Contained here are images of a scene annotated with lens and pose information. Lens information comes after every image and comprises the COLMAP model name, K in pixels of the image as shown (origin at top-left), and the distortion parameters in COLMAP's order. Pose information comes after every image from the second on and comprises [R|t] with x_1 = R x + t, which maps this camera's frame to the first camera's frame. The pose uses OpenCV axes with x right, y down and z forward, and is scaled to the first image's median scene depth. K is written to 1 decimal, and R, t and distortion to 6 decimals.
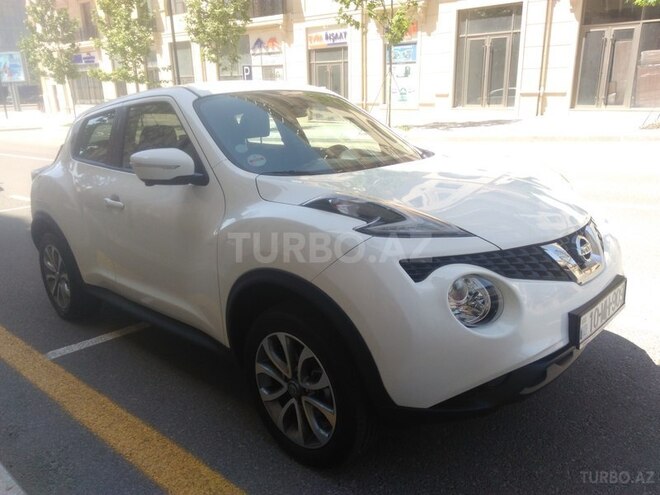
lens RADIAL K [[515.4, 0, 332.8], [0, 515.4, 244.5], [0, 0, 1]] dist [0.025619, -0.004977]
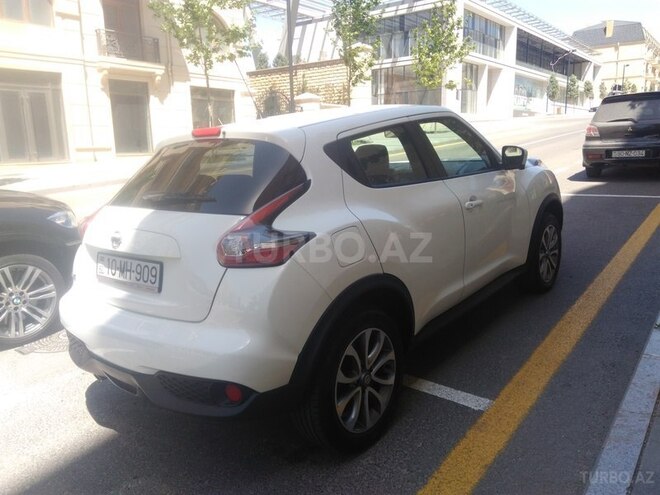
lens RADIAL K [[515.7, 0, 330.0], [0, 515.7, 247.5], [0, 0, 1]] dist [0.015839, 0.002720]
pose [[-0.049162, -0.171249, 0.984000, -1.382814], [0.336044, 0.924920, 0.177757, -0.263435], [-0.940562, 0.339406, 0.012076, 1.209386]]
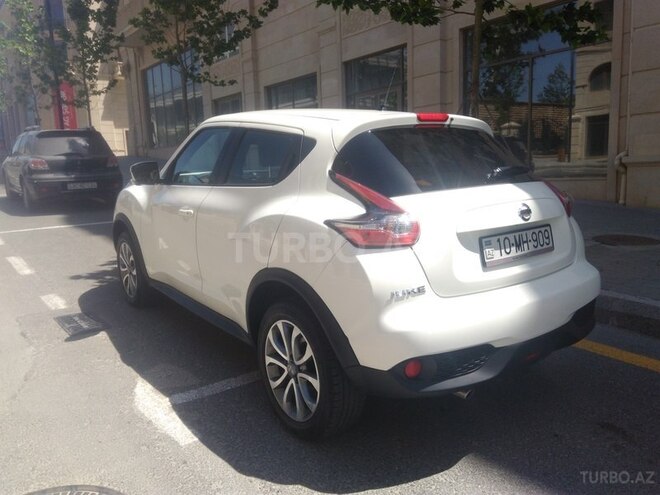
lens RADIAL K [[515.4, 0, 332.8], [0, 515.4, 244.5], [0, 0, 1]] dist [0.025619, -0.004977]
pose [[-0.974740, 0.025043, 0.221932, -0.539349], [0.121511, 0.893217, 0.432895, -0.556711], [-0.187393, 0.448927, -0.873698, 2.215980]]
